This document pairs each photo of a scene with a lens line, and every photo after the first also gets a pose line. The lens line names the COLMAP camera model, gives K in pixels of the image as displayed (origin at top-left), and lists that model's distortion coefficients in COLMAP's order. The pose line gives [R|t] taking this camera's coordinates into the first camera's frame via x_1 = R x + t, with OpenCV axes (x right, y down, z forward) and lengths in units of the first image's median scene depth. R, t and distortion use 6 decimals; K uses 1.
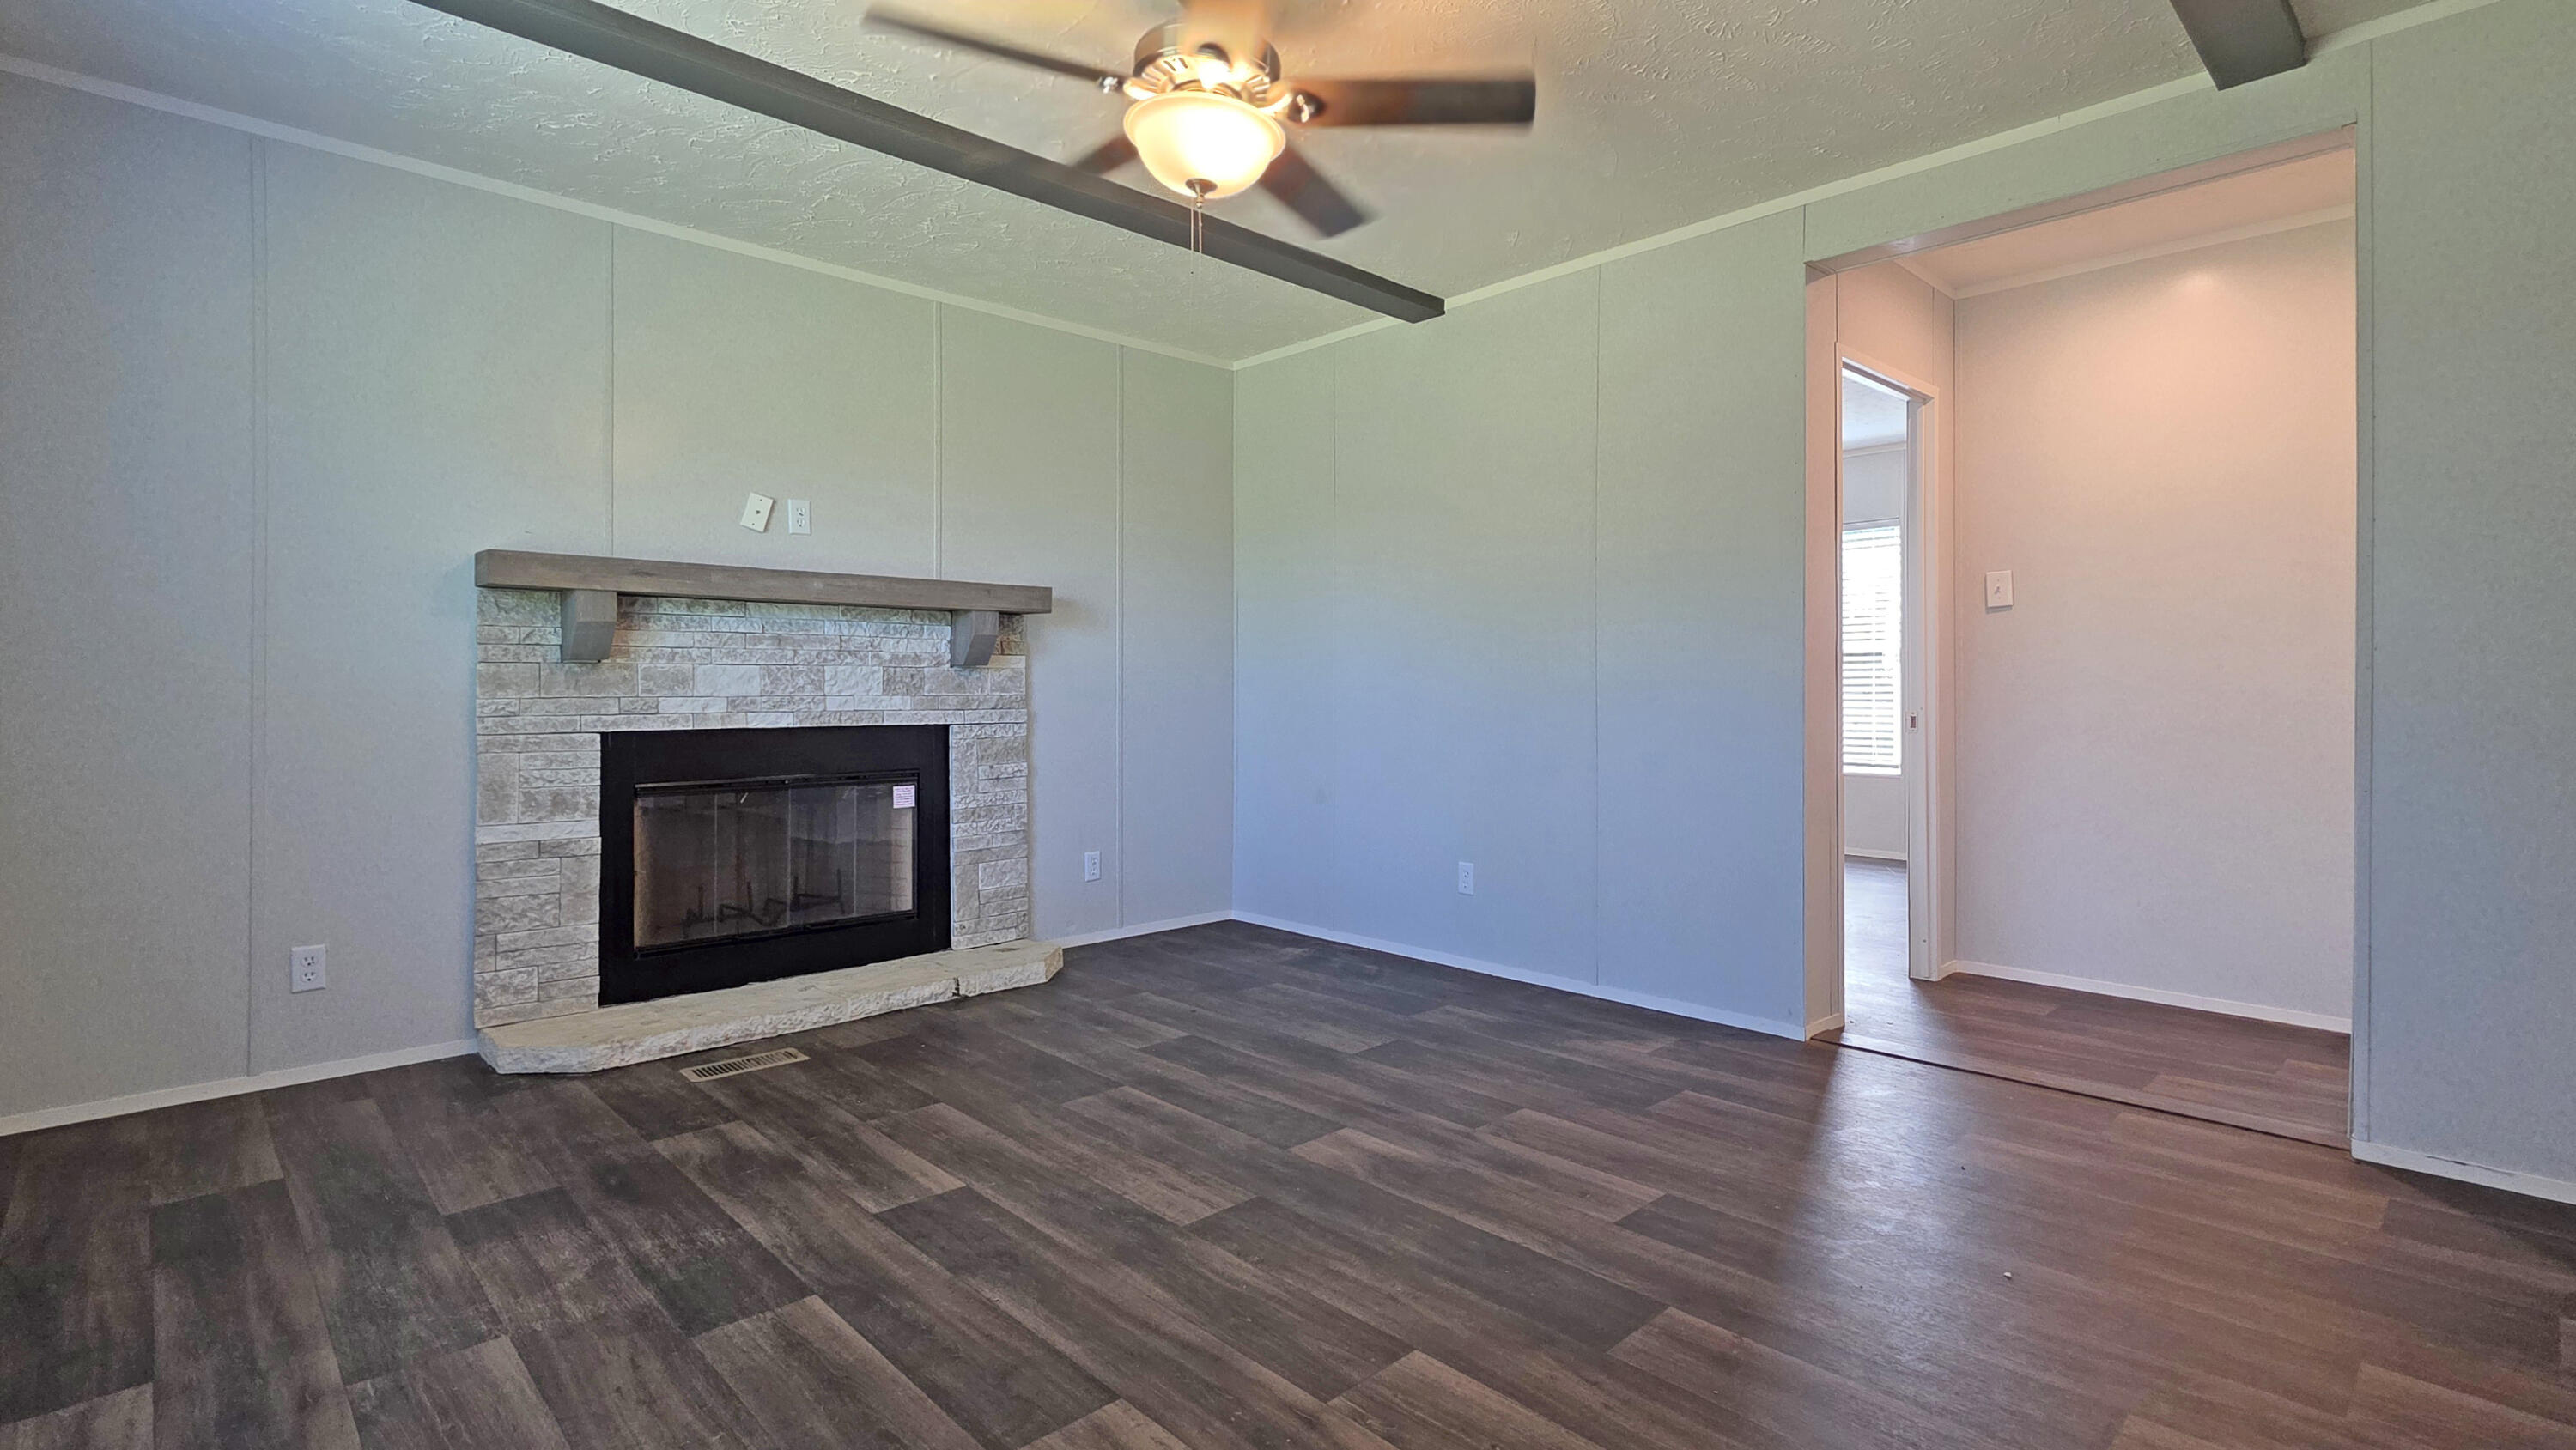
lens RADIAL K [[1202.3, 0, 1297.3], [0, 1202.3, 723.2], [0, 0, 1]] dist [0.005176, -0.000162]
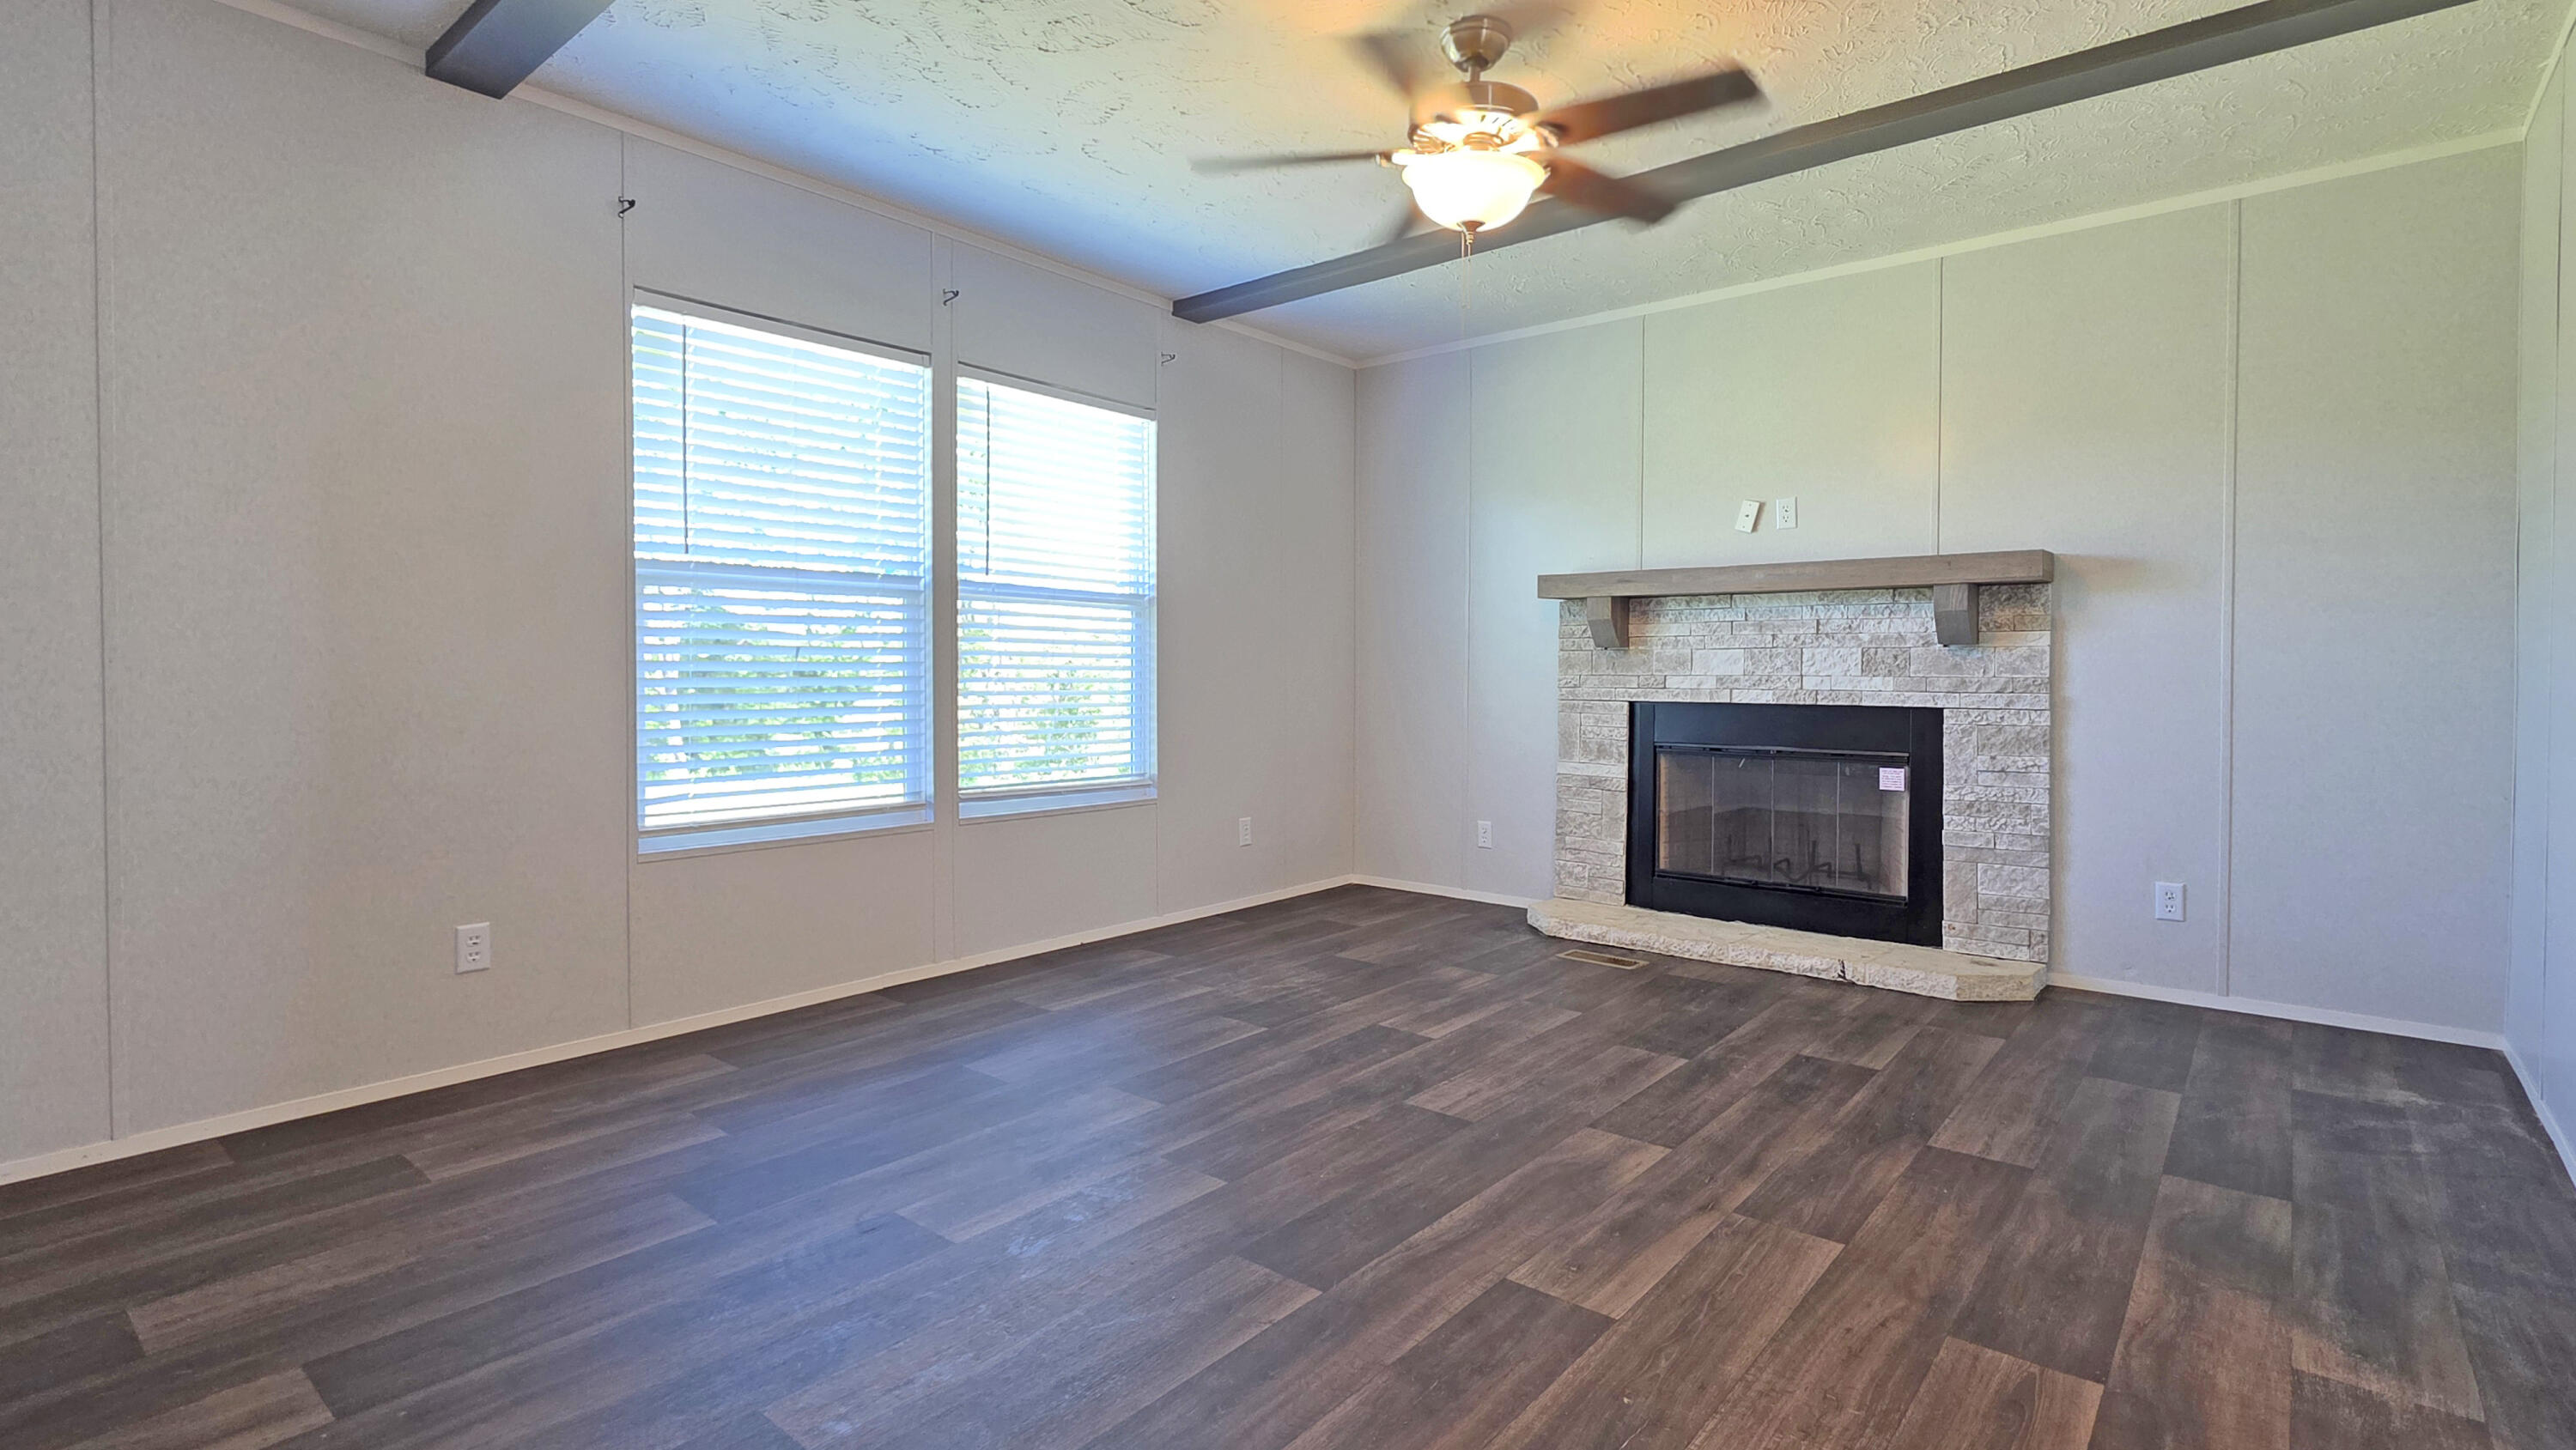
lens RADIAL K [[1202.3, 0, 1303.0], [0, 1202.3, 707.5], [0, 0, 1]] dist [0.005176, -0.000162]
pose [[0.114488, 0.029563, -0.992985, 0.734614], [-0.035624, 0.999036, 0.025636, -0.007025], [0.992786, 0.032439, 0.115431, 0.499040]]
